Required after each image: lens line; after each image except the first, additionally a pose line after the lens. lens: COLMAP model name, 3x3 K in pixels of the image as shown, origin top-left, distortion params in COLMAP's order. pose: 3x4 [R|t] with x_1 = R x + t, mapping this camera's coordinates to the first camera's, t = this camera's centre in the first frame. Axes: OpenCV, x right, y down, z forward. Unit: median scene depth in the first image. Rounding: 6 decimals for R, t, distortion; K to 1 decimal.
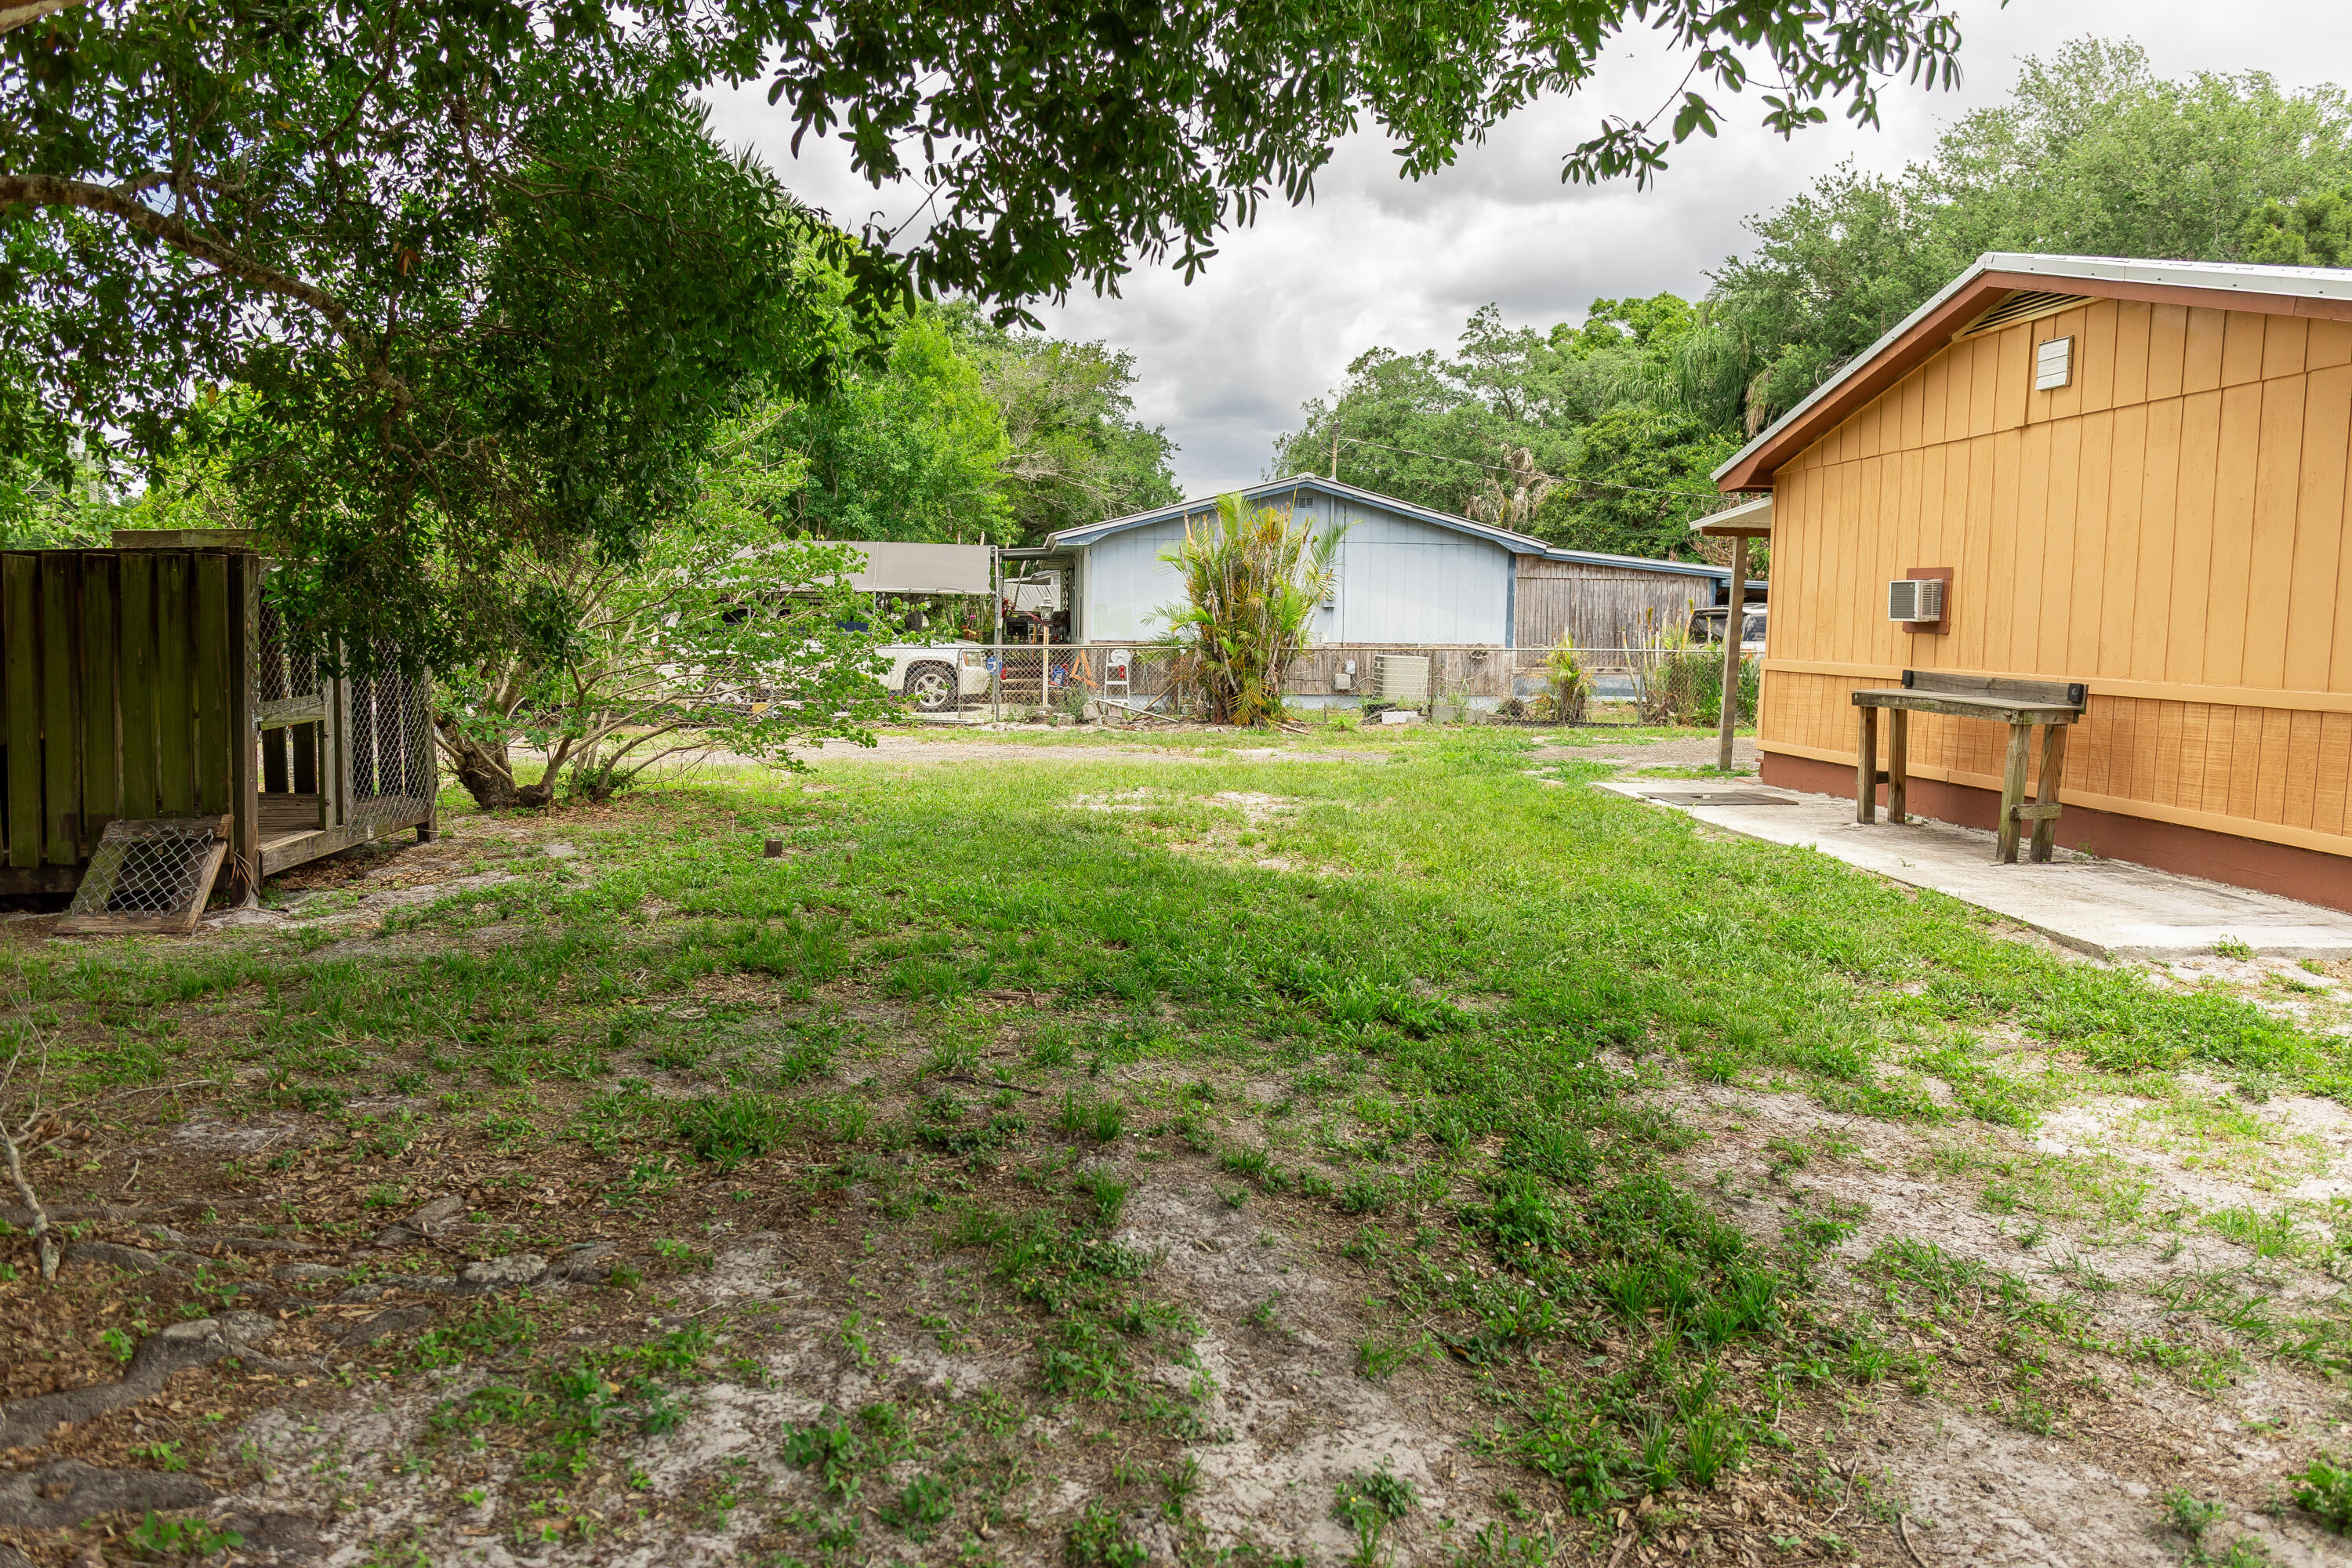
lens RADIAL K [[1583.0, 0, 1083.5], [0, 1583.0, 784.1], [0, 0, 1]] dist [-0.037485, -0.001472]
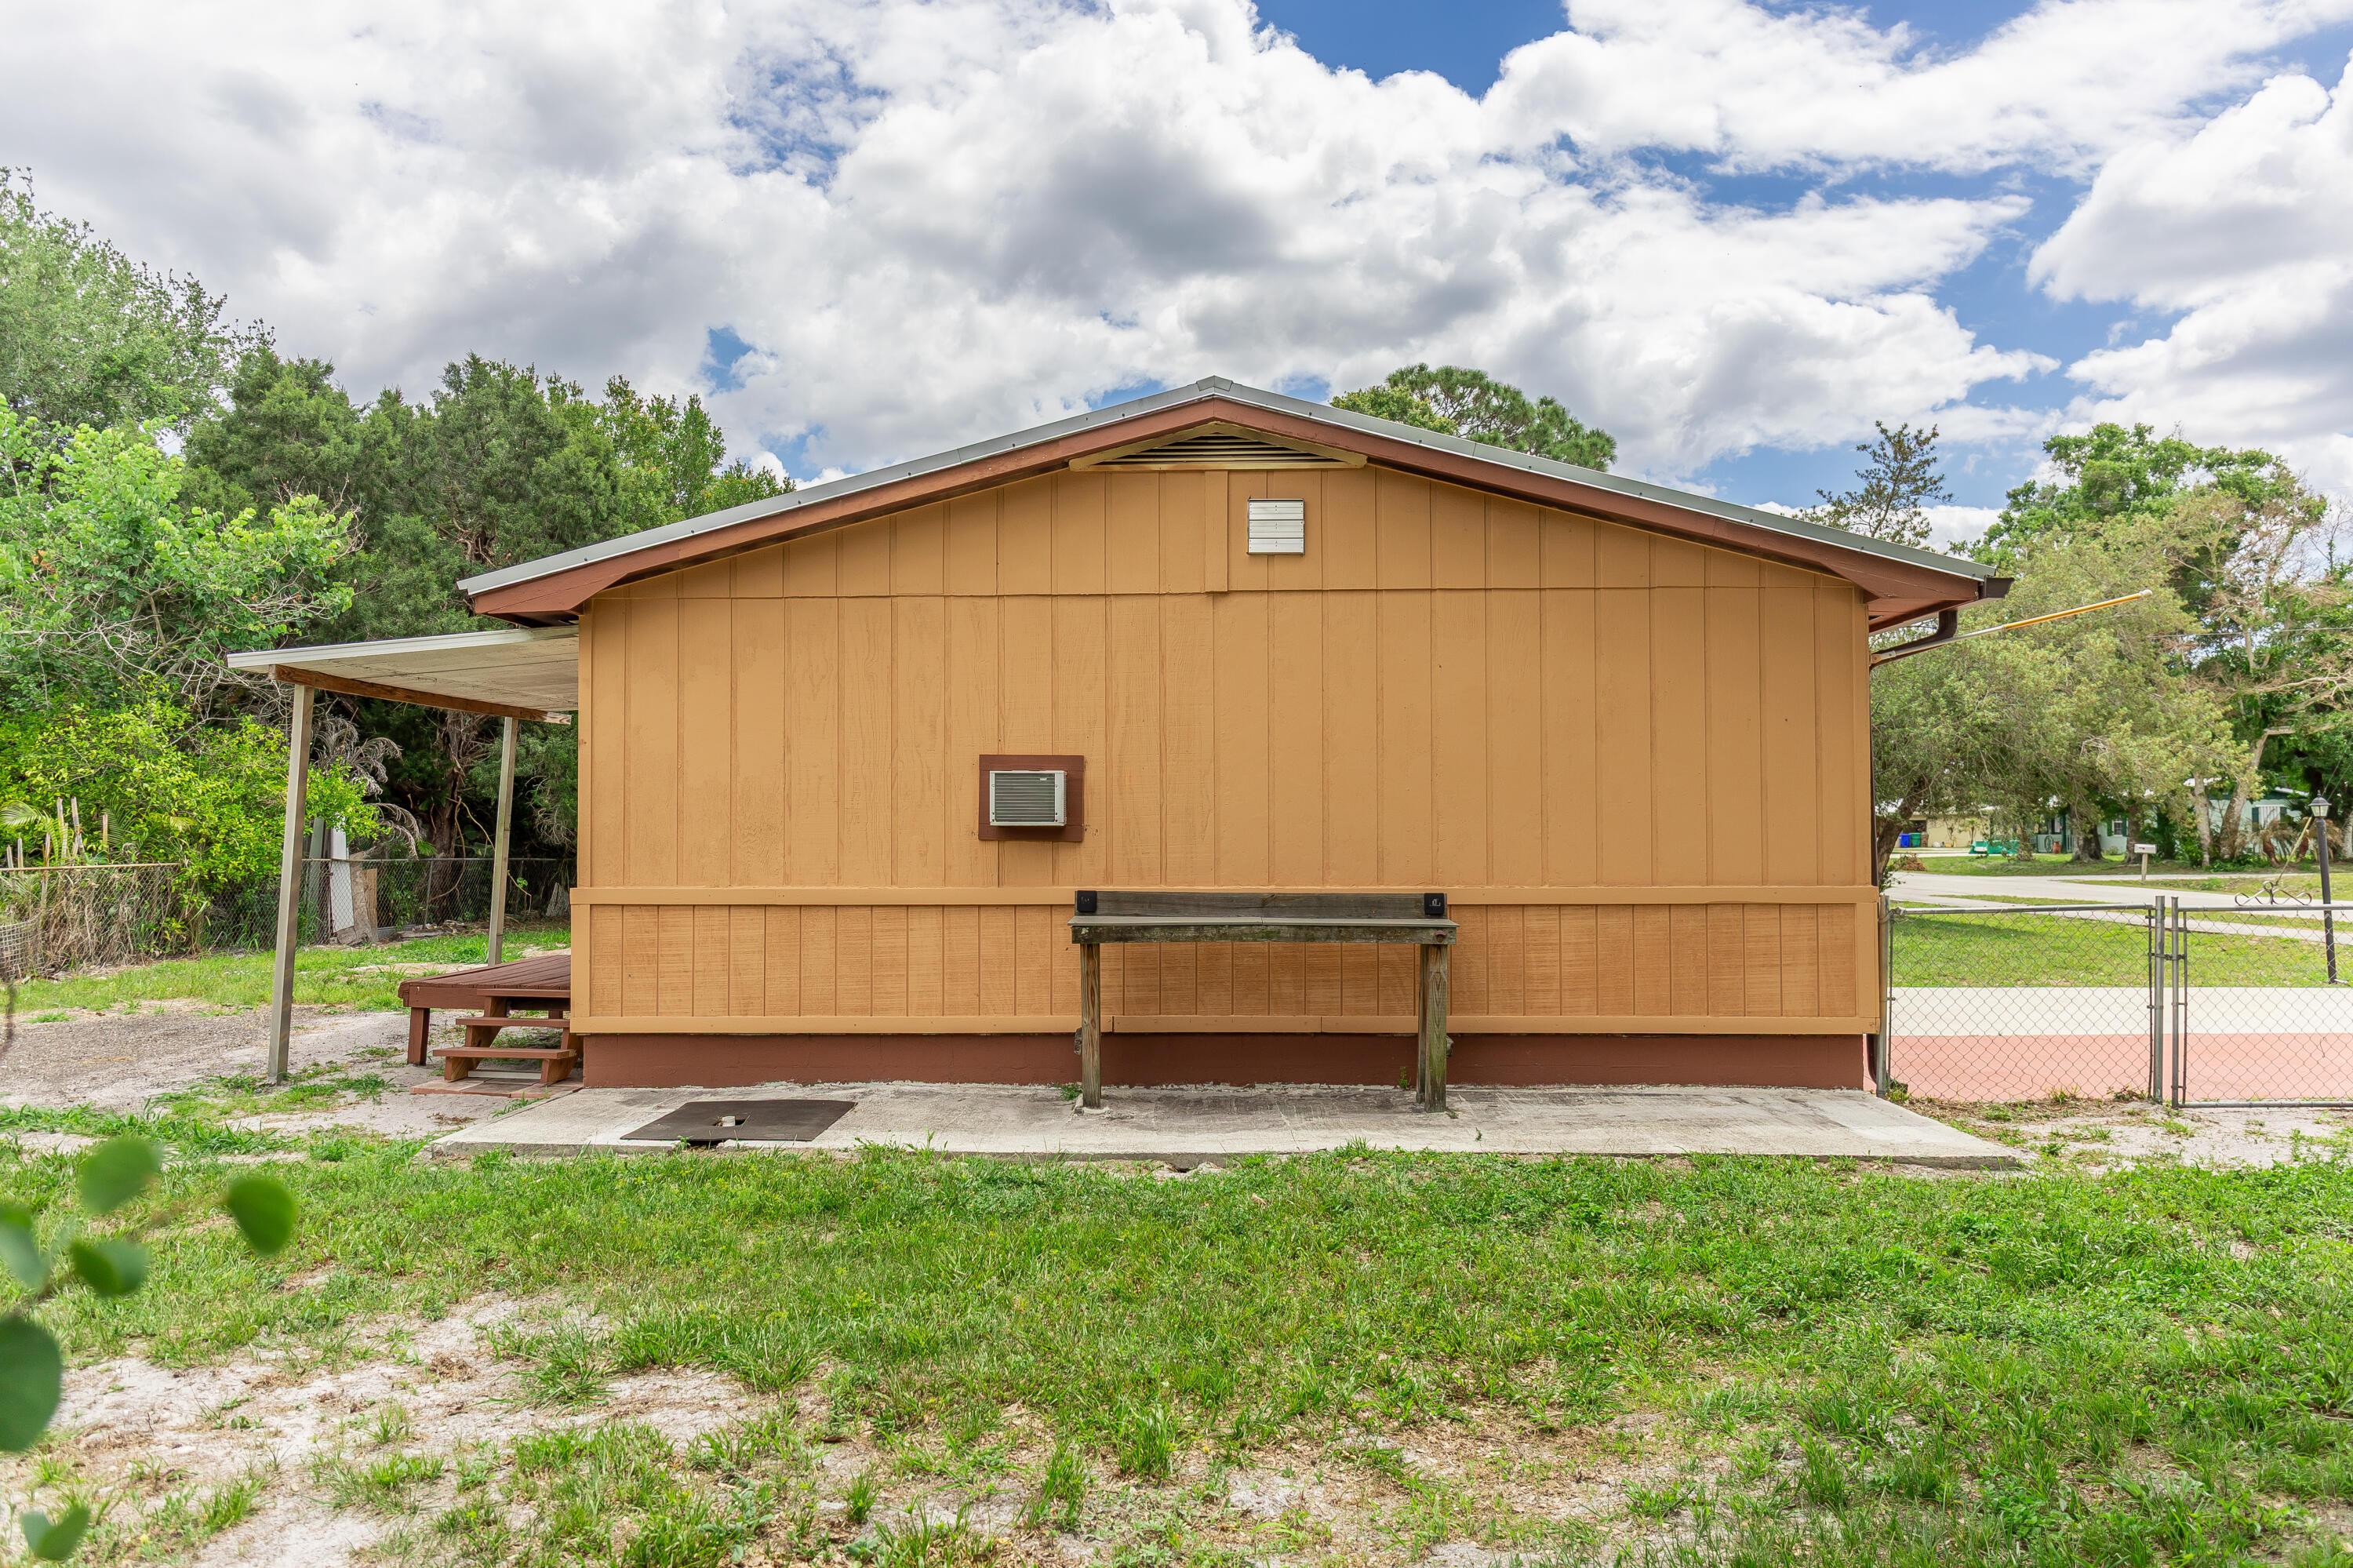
lens RADIAL K [[1666.9, 0, 1176.6], [0, 1666.9, 819.6], [0, 0, 1]] dist [0.000344, -0.000806]
pose [[0.054082, -0.005275, 0.998523, -0.305897], [0.109271, 0.994012, -0.000667, -0.116459], [-0.992540, 0.109145, 0.054334, 1.040522]]
